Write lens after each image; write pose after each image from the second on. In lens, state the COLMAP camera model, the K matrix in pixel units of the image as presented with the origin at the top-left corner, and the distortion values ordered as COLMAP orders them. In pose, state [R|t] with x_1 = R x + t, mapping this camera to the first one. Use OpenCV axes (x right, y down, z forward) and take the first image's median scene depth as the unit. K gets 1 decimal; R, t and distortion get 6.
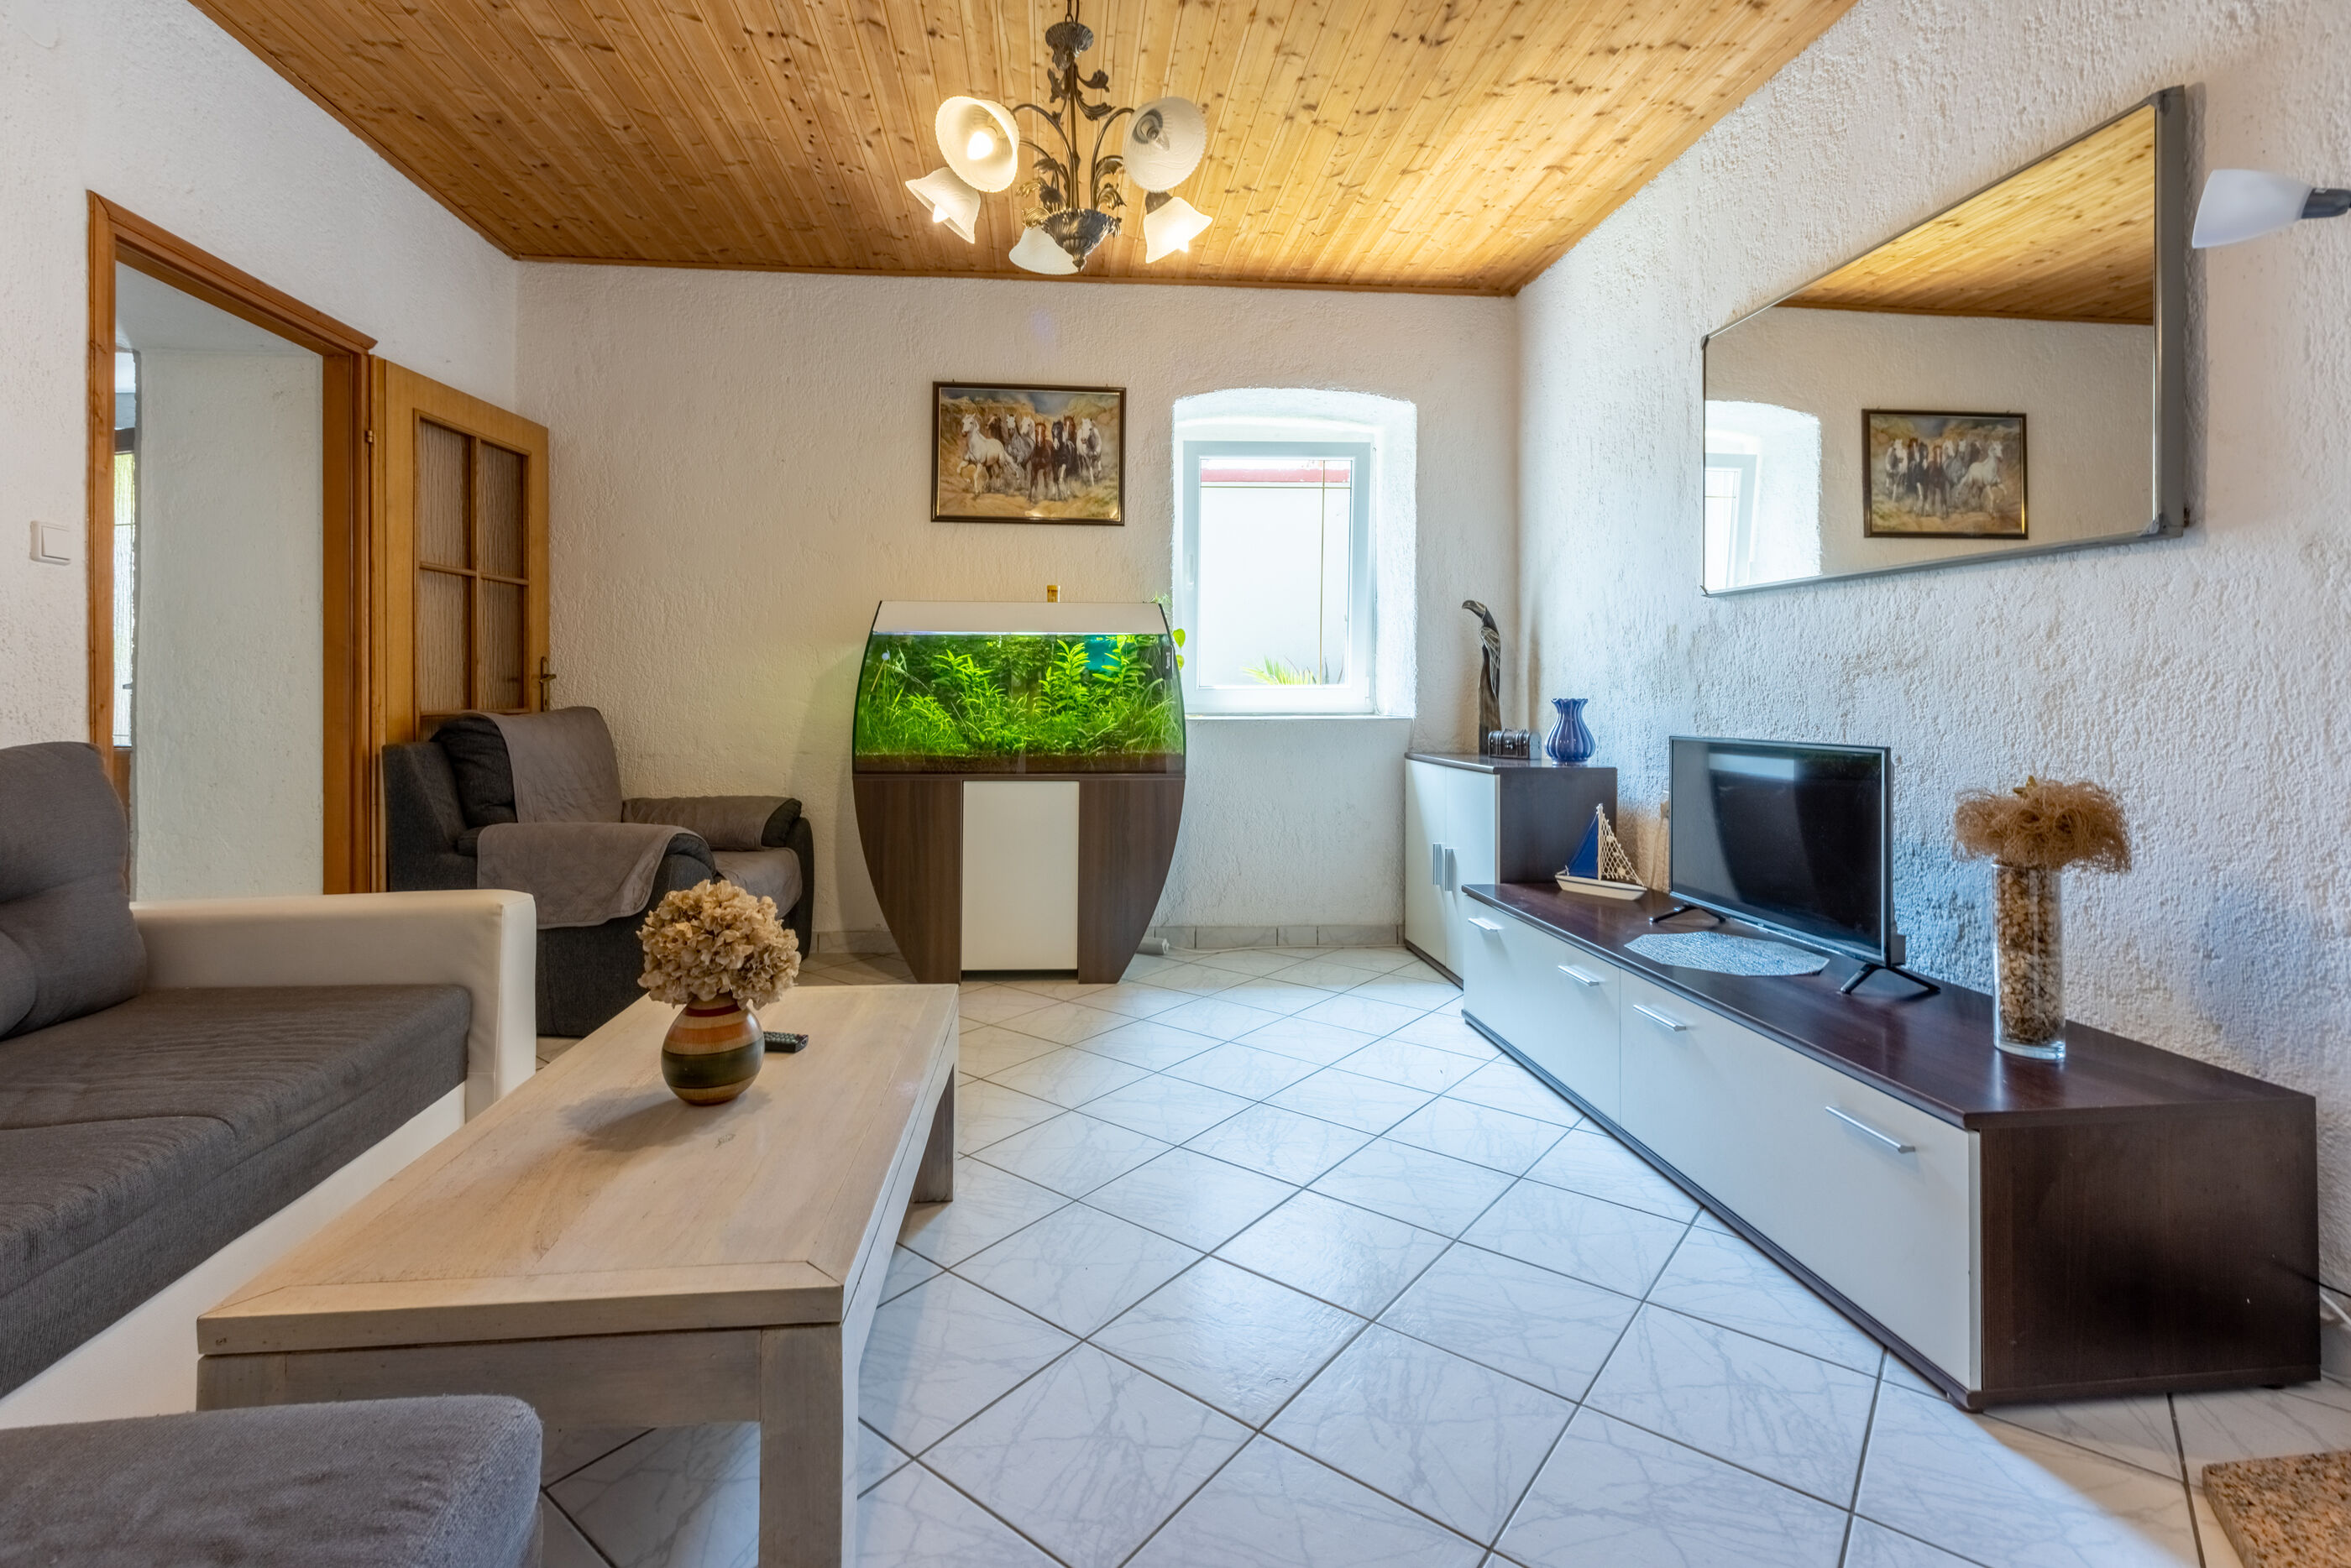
lens RADIAL K [[1061.3, 0, 1172.0], [0, 1061.3, 692.5], [0, 0, 1]] dist [0.002074, -0.001451]
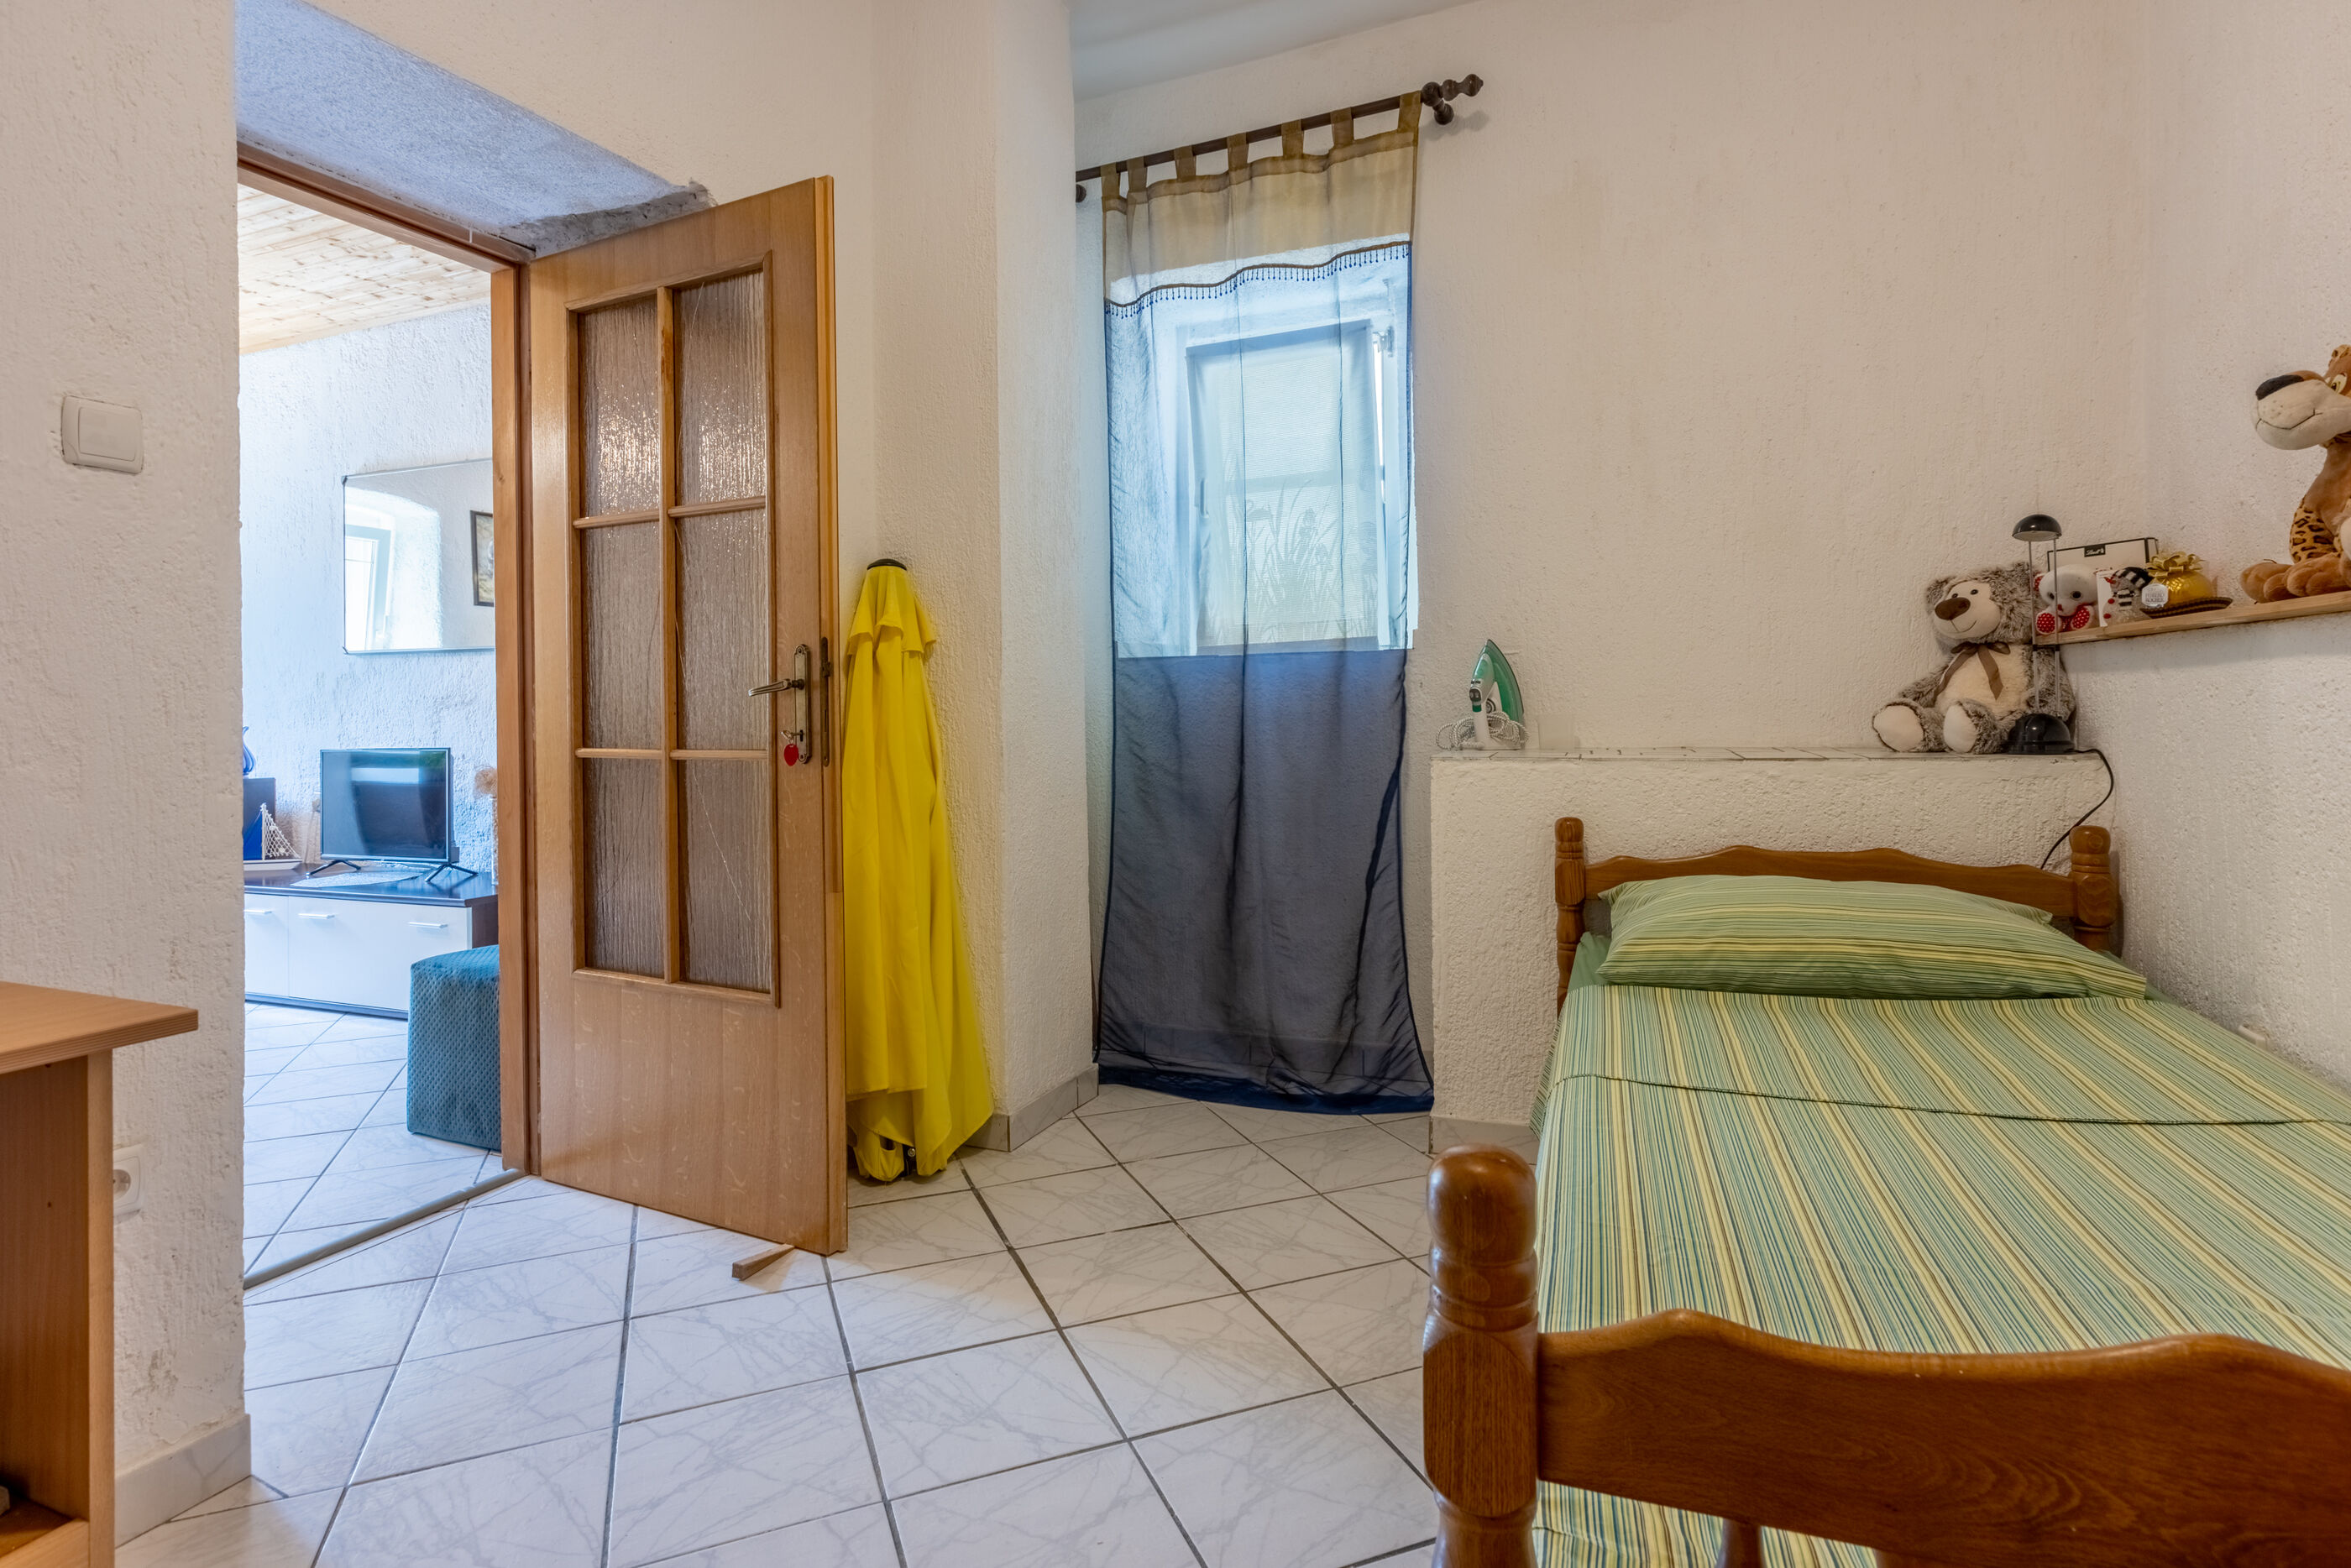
lens RADIAL K [[1185.7, 0, 1143.8], [0, 1185.7, 705.4], [0, 0, 1]] dist [-0.001648, -0.000136]
pose [[0.495455, -0.001209, 0.868633, -0.357960], [0.010763, 0.999931, -0.004747, -0.000283], [-0.868567, 0.011701, 0.495434, -0.734908]]
